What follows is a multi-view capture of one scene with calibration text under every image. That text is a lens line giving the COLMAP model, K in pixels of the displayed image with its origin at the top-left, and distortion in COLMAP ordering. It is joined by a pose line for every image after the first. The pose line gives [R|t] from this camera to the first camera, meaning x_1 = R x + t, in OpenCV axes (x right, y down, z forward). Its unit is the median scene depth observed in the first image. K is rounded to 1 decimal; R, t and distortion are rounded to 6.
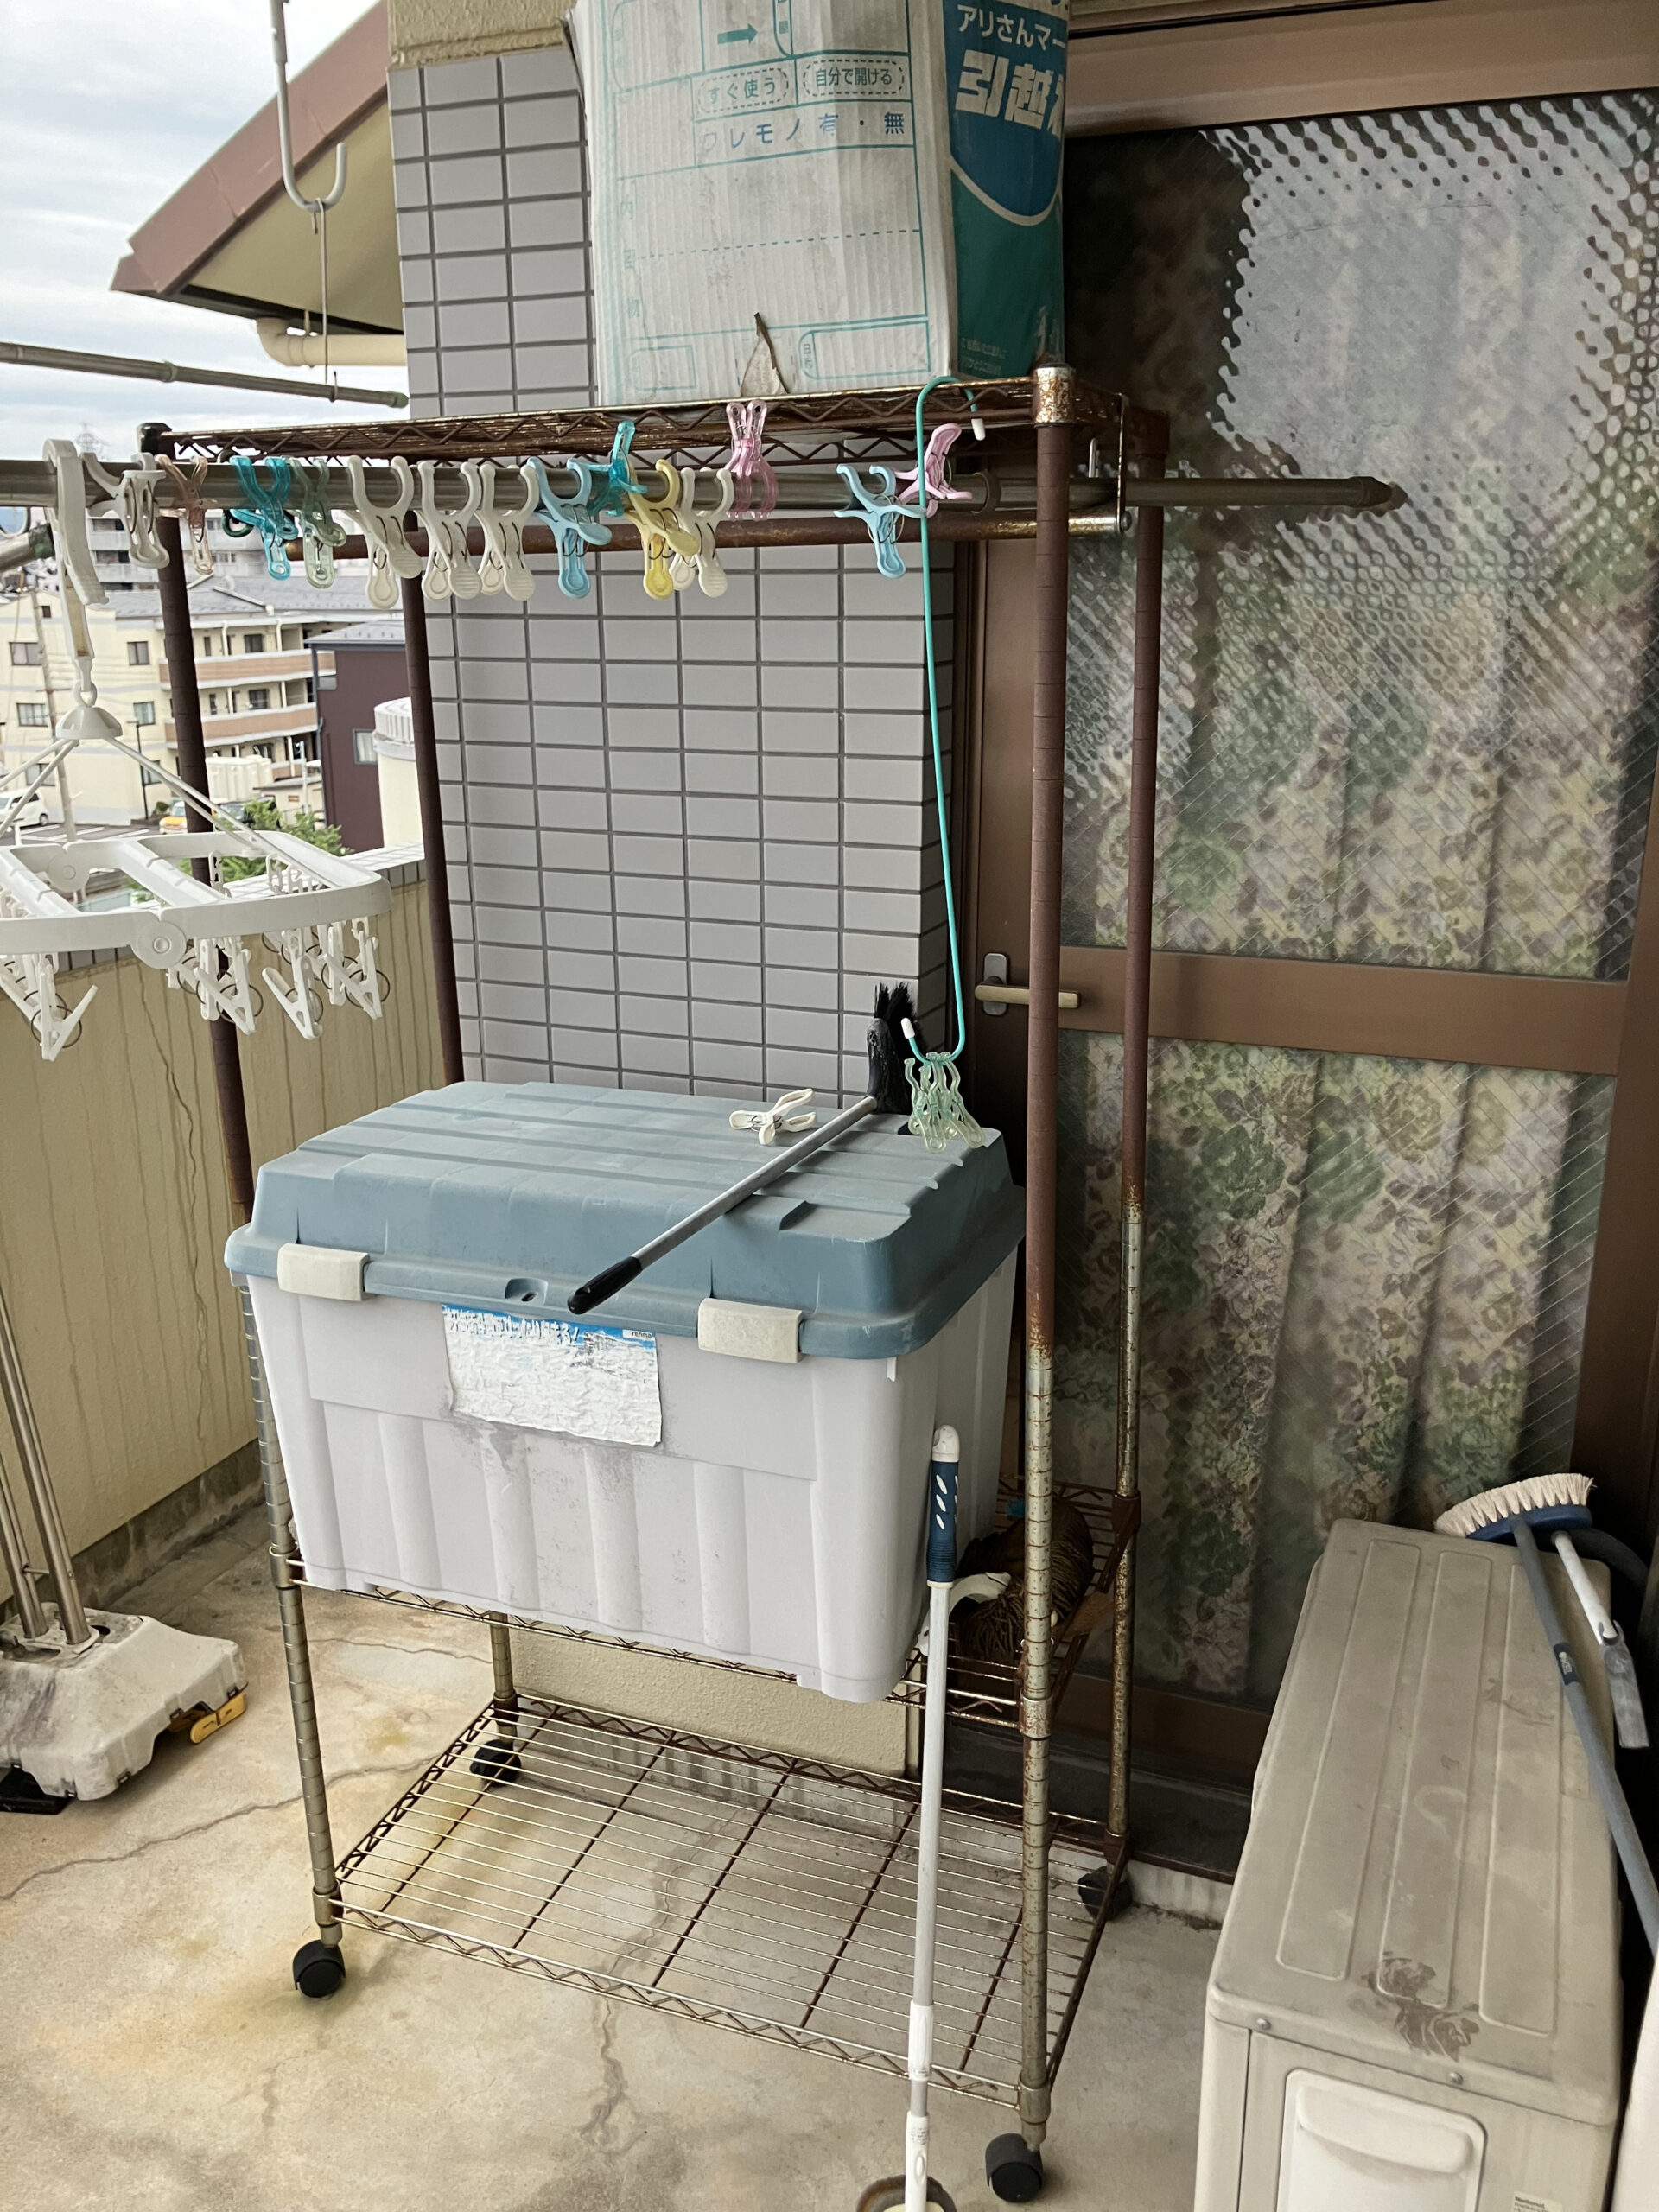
lens RADIAL K [[1828.4, 0, 859.8], [0, 1828.4, 1151.4], [0, 0, 1]] dist [-0.001779, 0.004893]
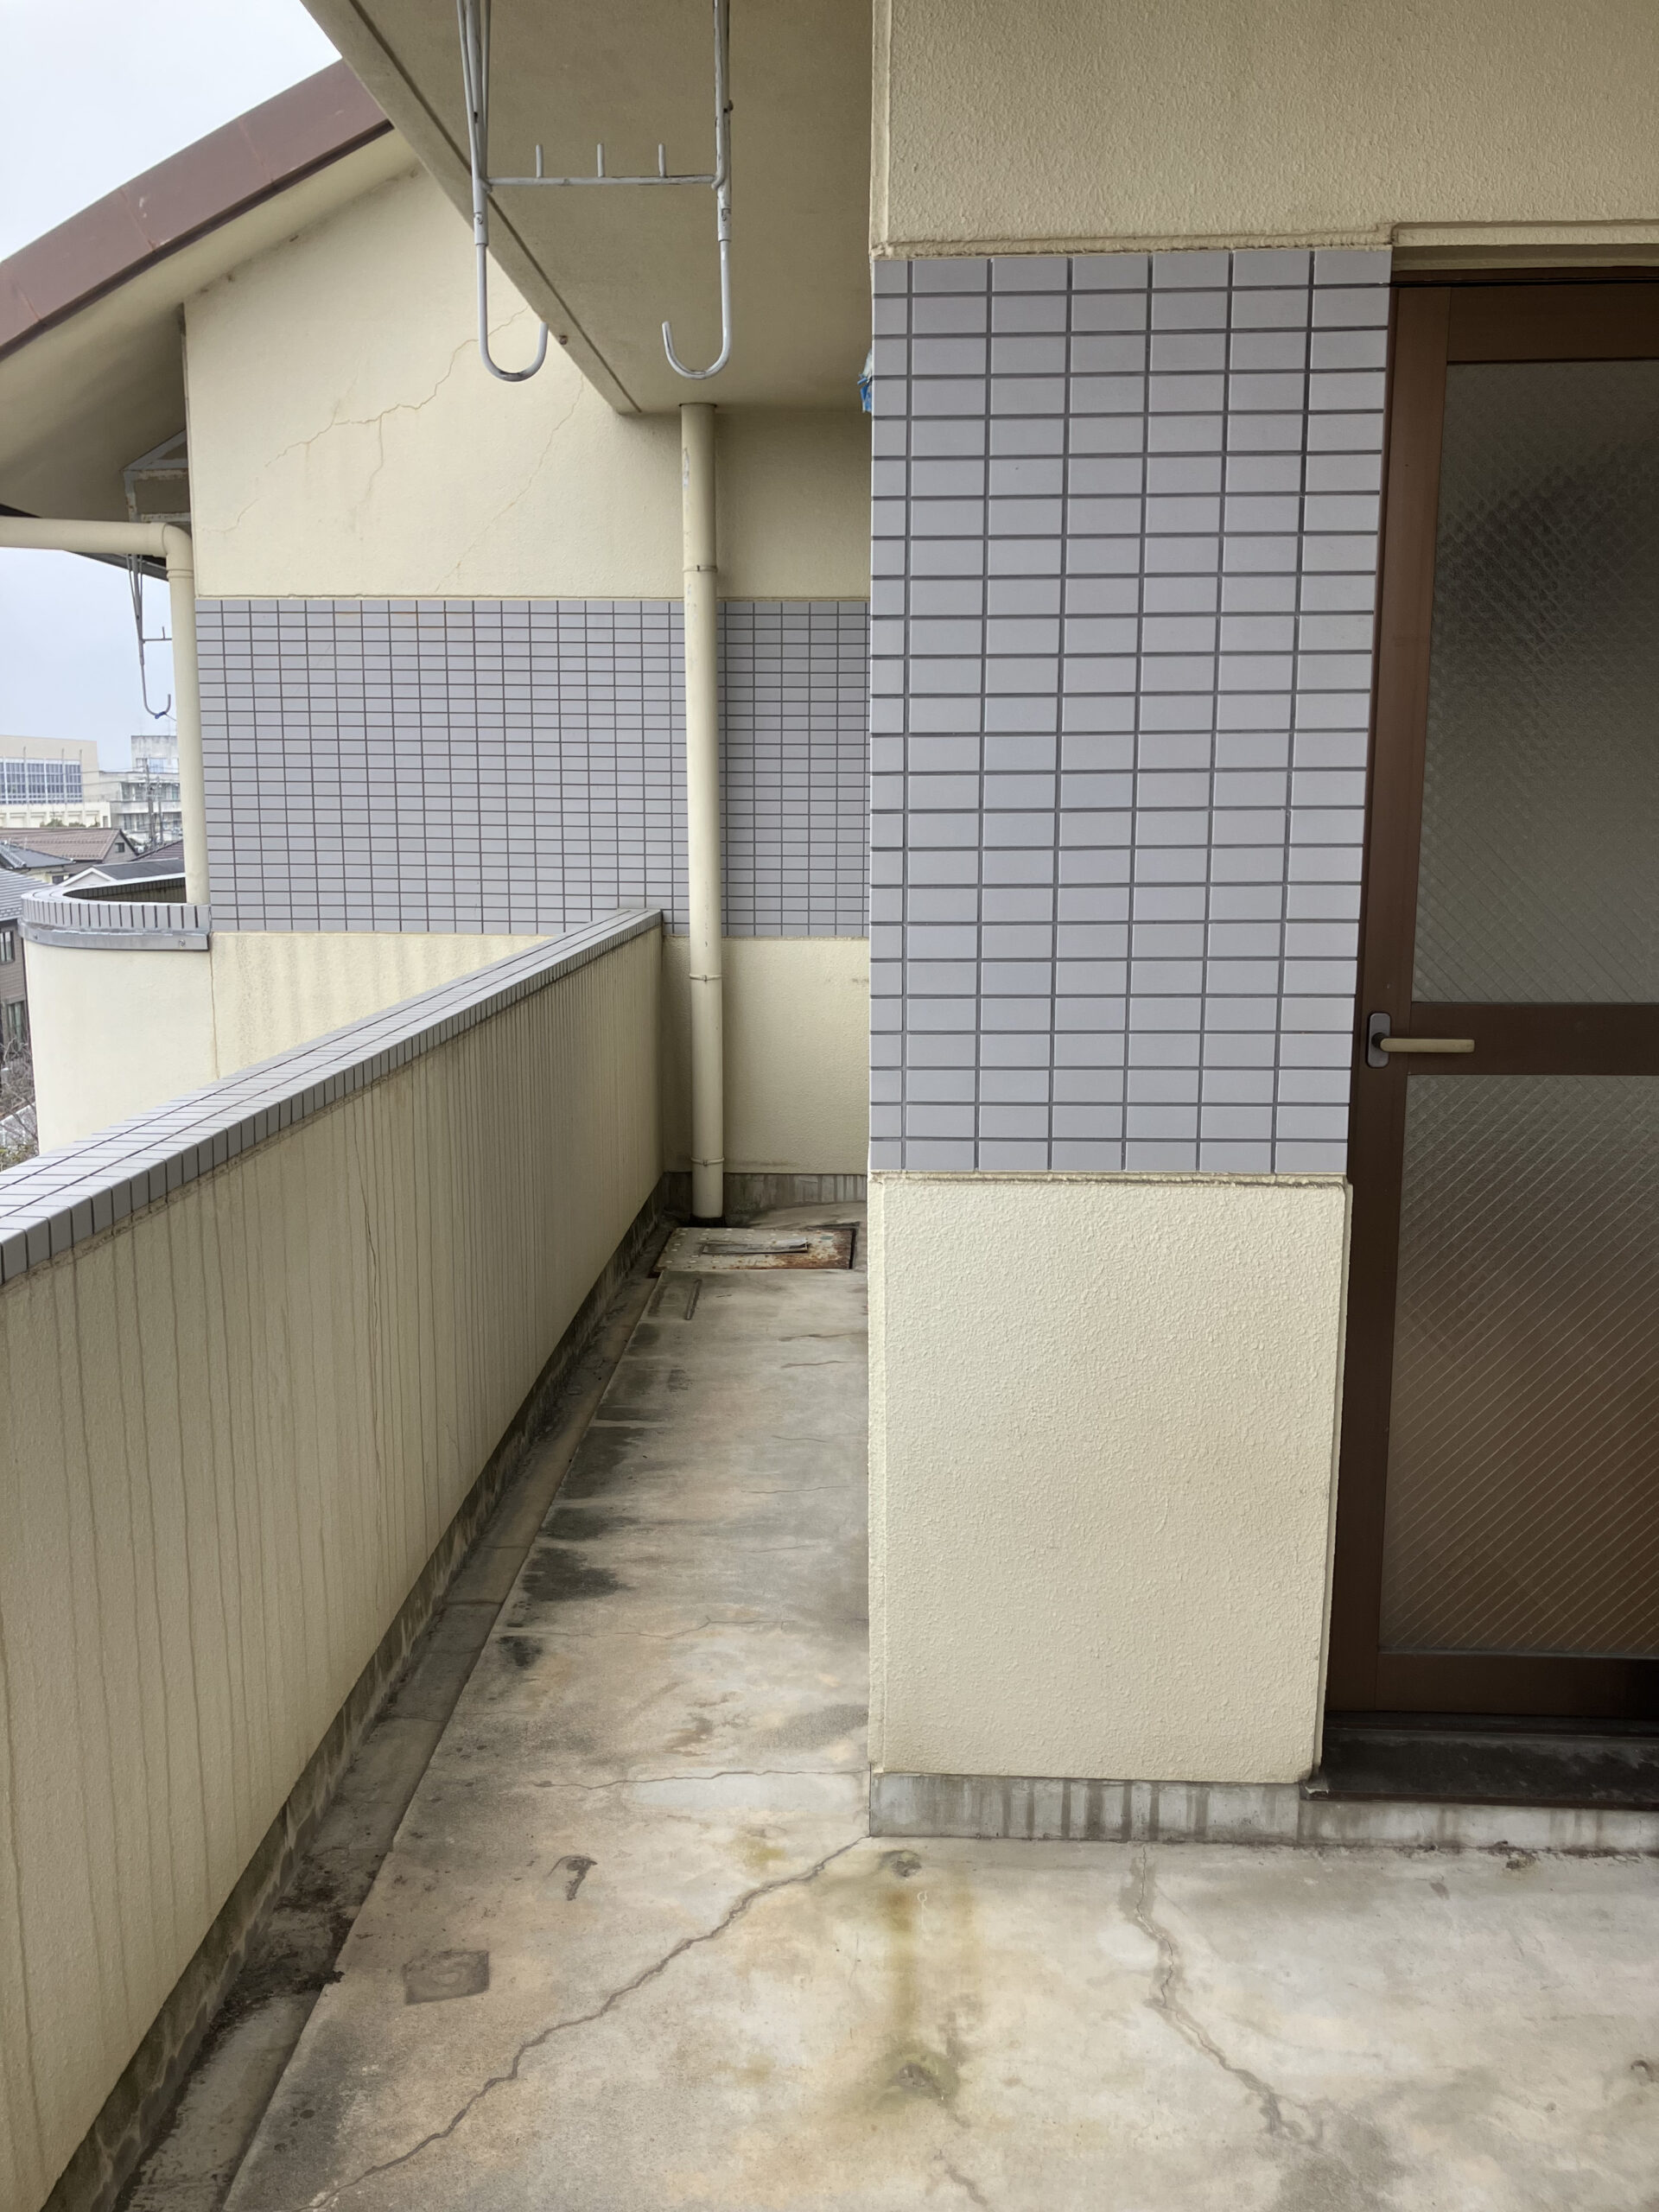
lens RADIAL K [[1828.4, 0, 820.5], [0, 1828.4, 1111.9], [0, 0, 1]] dist [-0.001779, 0.004893]
pose [[0.948469, -0.061968, 0.310751, -0.660483], [0.100379, 0.988942, -0.109168, 0.047698], [-0.300550, 0.134736, 0.944201, 0.014633]]
